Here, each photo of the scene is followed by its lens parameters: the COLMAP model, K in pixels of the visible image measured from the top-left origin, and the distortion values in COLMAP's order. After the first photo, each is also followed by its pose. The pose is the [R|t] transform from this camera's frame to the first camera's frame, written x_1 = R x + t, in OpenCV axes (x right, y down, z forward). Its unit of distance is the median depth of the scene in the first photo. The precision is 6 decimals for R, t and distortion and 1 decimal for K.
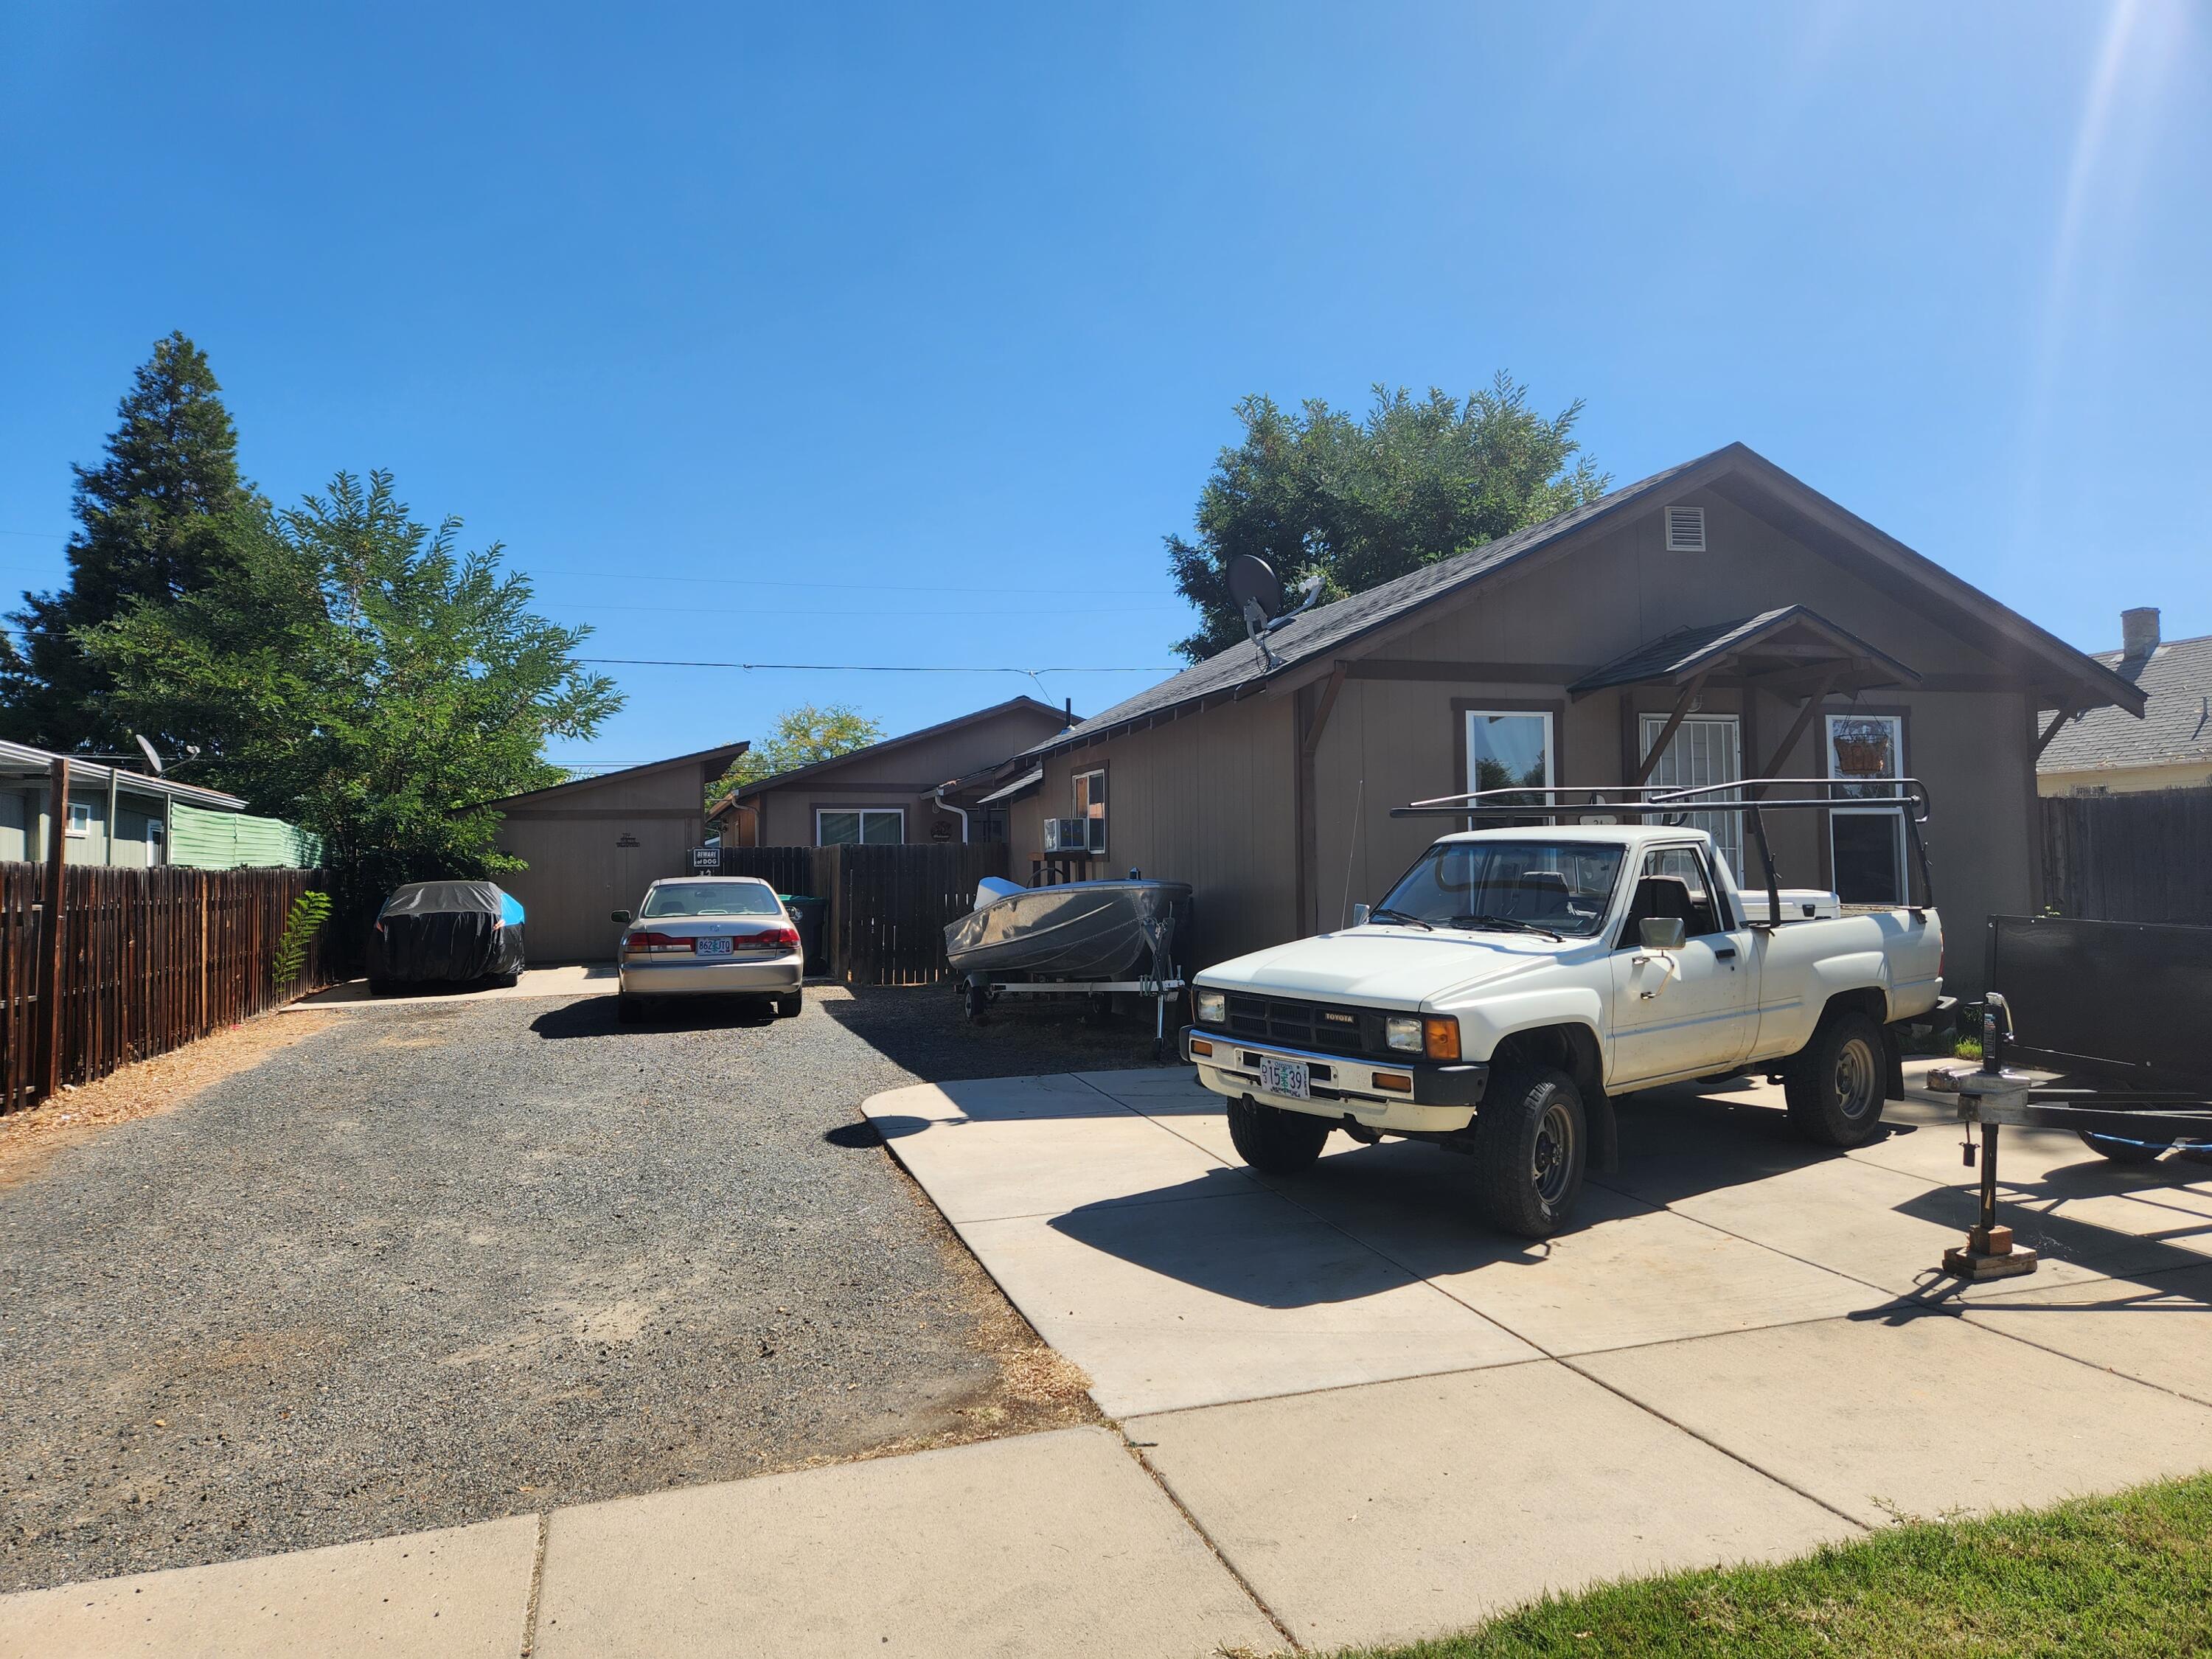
lens RADIAL K [[1490.1, 0, 1110.4], [0, 1490.1, 833.7], [0, 0, 1]] dist [0.067548, -0.056556]
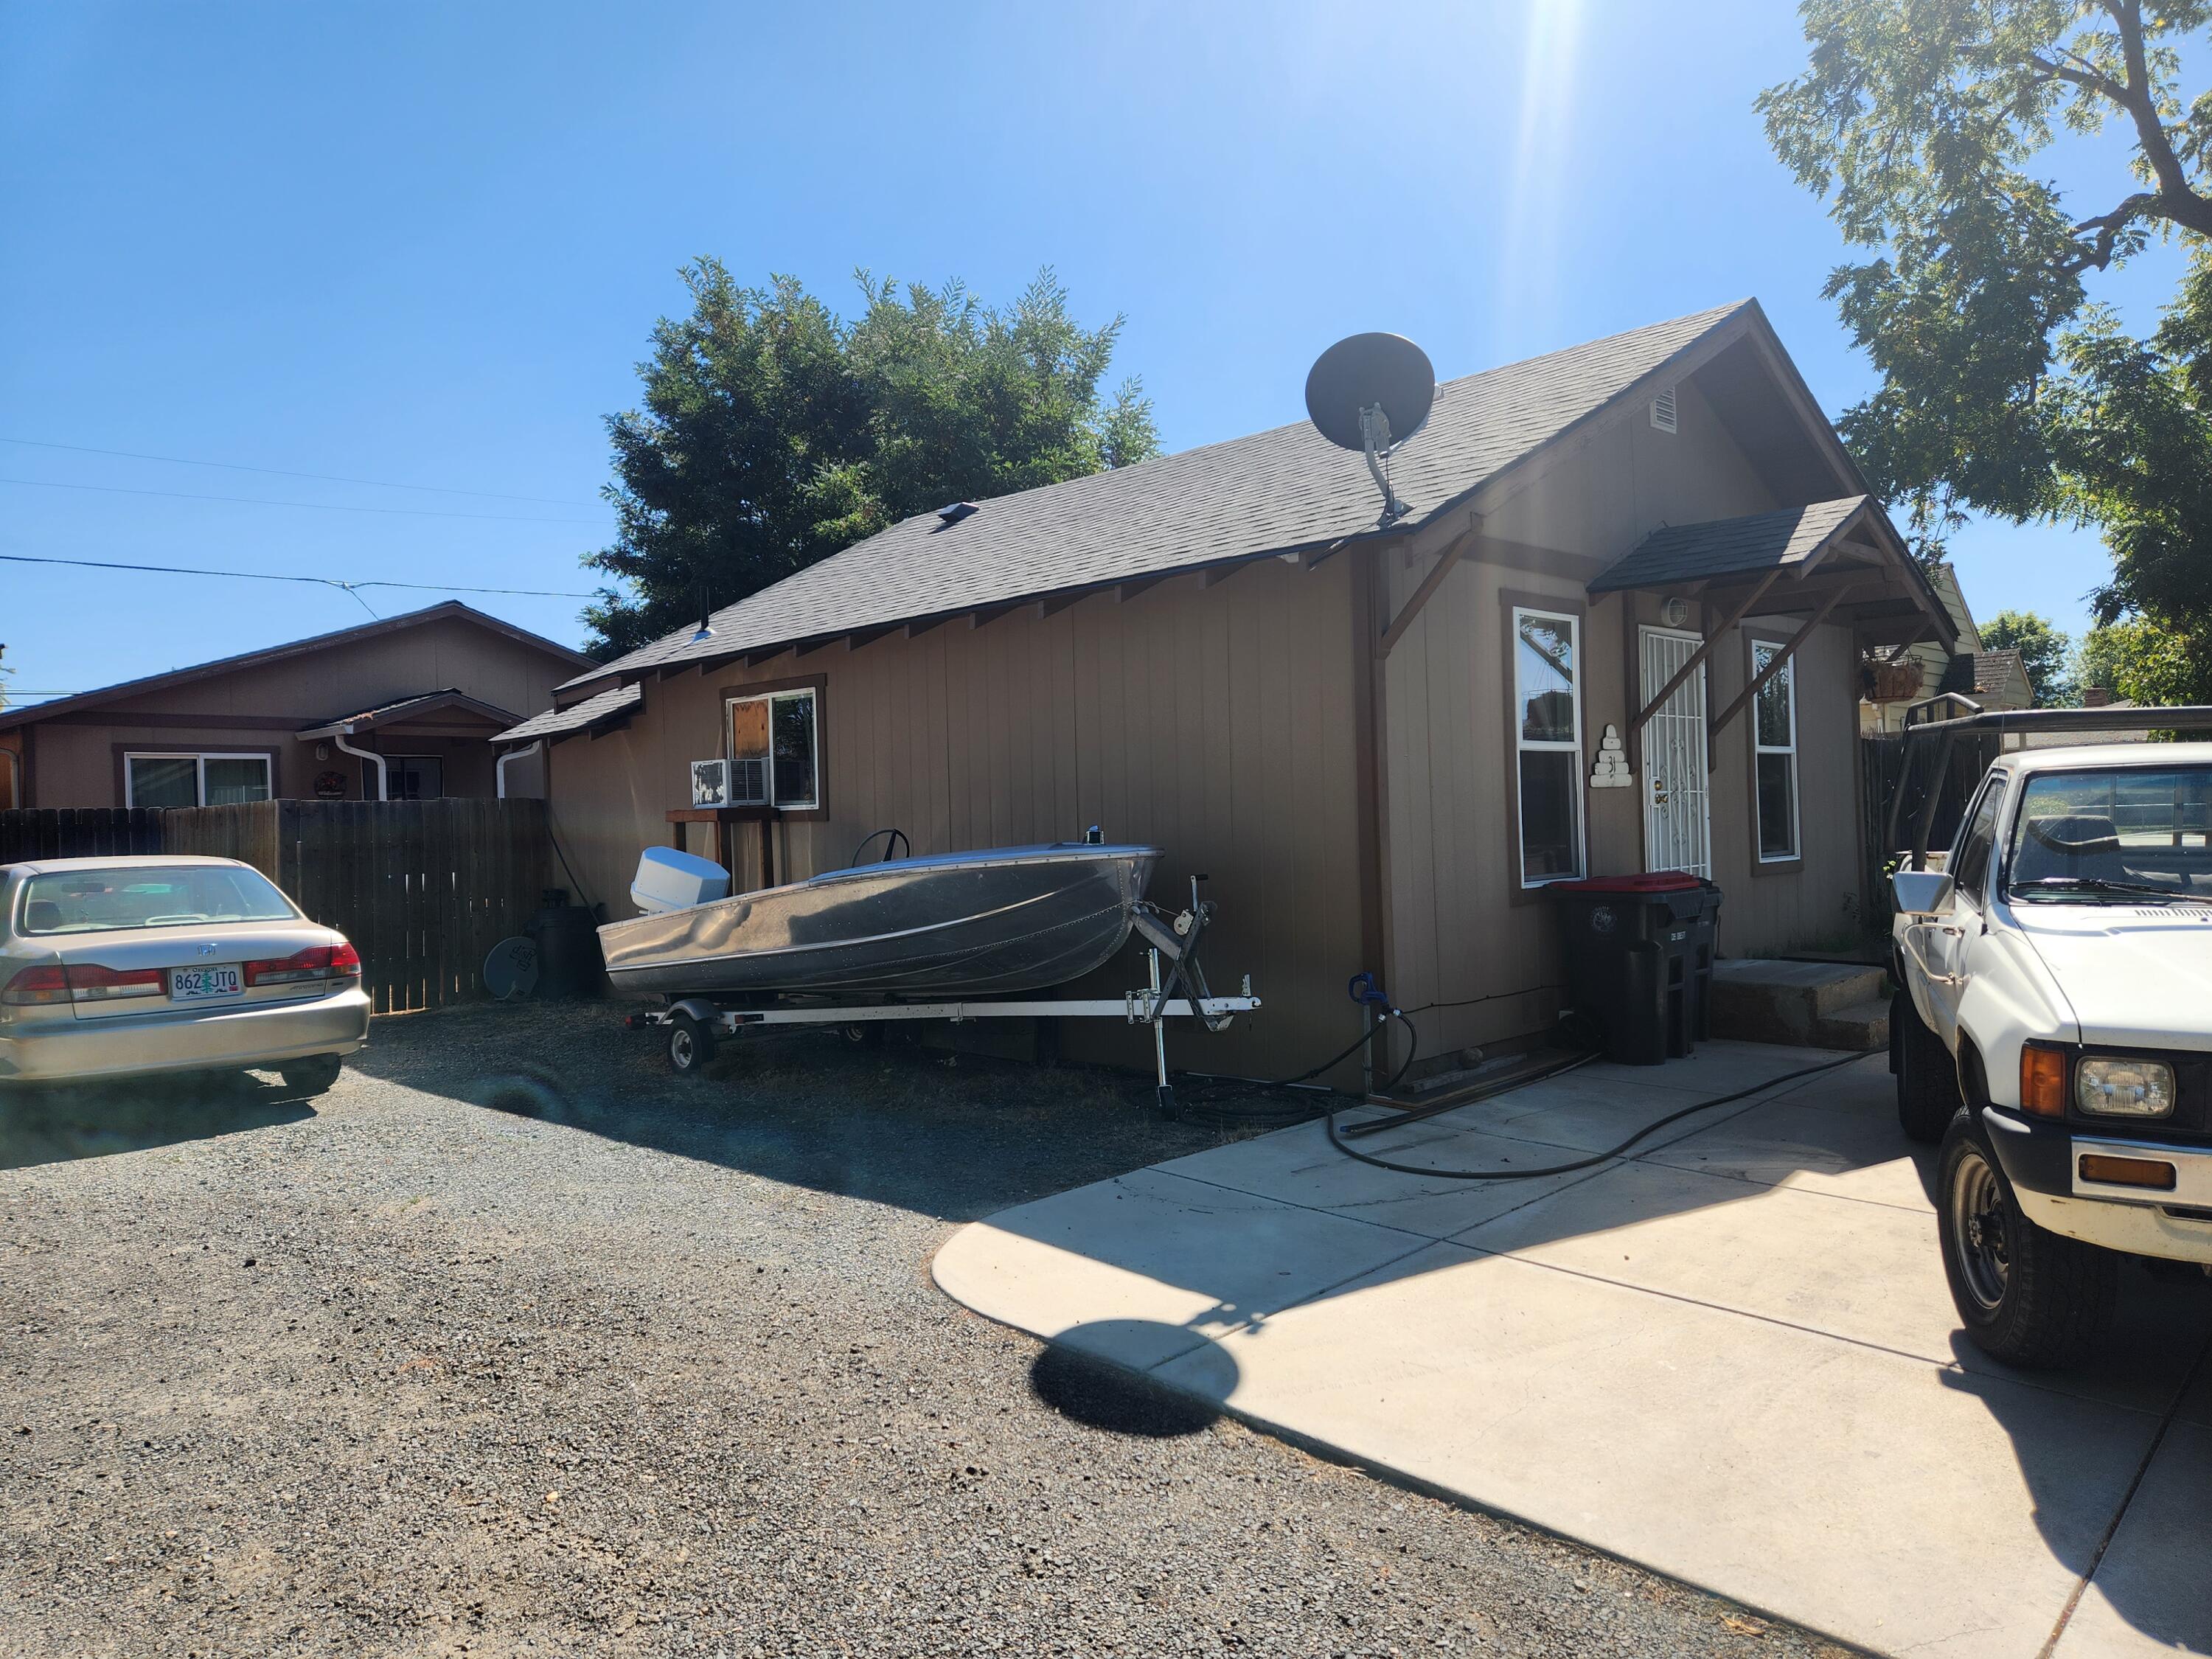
lens RADIAL K [[1490.1, 0, 1108.3], [0, 1490.1, 810.1], [0, 0, 1]] dist [0.067548, -0.056556]
pose [[0.876462, -0.008192, 0.481401, -0.212113], [0.004316, 0.999949, 0.009158, 0.007491], [-0.481451, -0.005949, 0.876453, 0.314779]]
